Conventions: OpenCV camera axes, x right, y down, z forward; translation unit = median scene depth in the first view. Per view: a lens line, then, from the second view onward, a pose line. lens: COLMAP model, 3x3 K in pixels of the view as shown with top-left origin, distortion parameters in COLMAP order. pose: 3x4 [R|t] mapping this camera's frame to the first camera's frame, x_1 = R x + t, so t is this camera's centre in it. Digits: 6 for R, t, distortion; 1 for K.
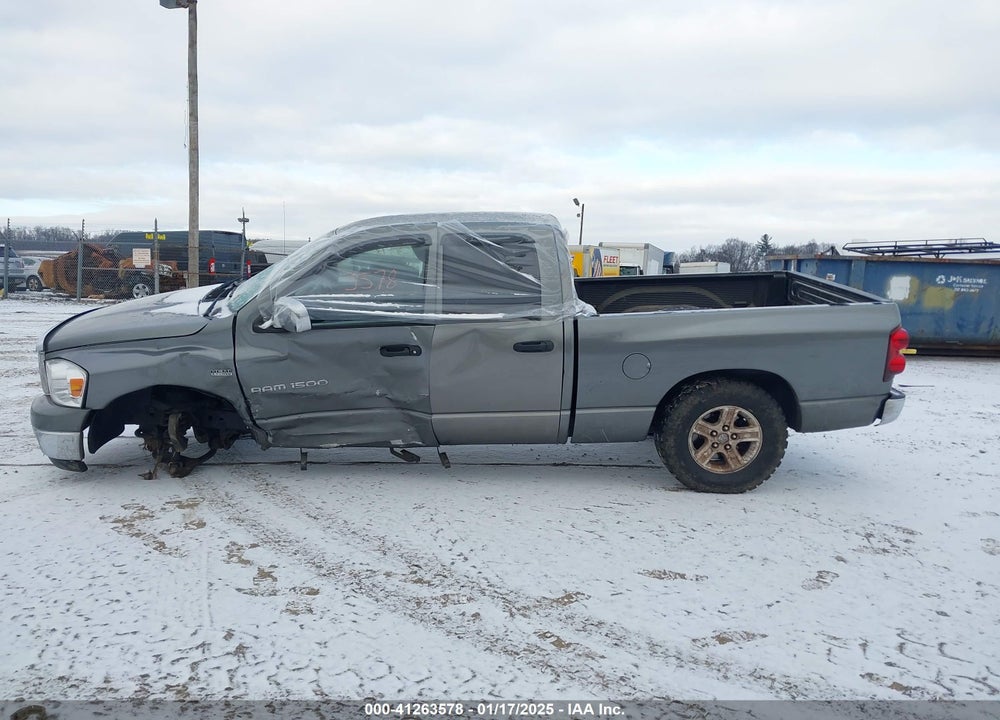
lens RADIAL K [[826.5, 0, 535.1], [0, 826.5, 337.3], [0, 0, 1]] dist [0.041692, -0.052349]
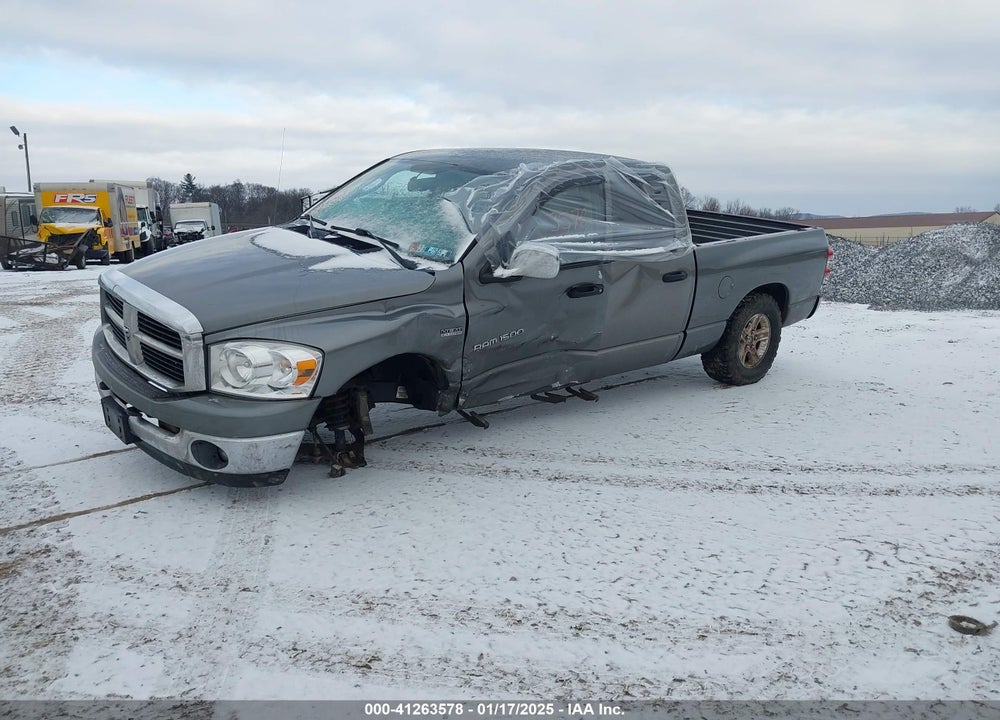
lens RADIAL K [[826.5, 0, 543.9], [0, 826.5, 346.2], [0, 0, 1]] dist [0.041692, -0.052349]
pose [[0.745330, -0.126604, 0.654564, -0.861234], [0.073572, 0.991426, 0.107985, -0.028339], [-0.662624, -0.032327, 0.748255, 0.283291]]
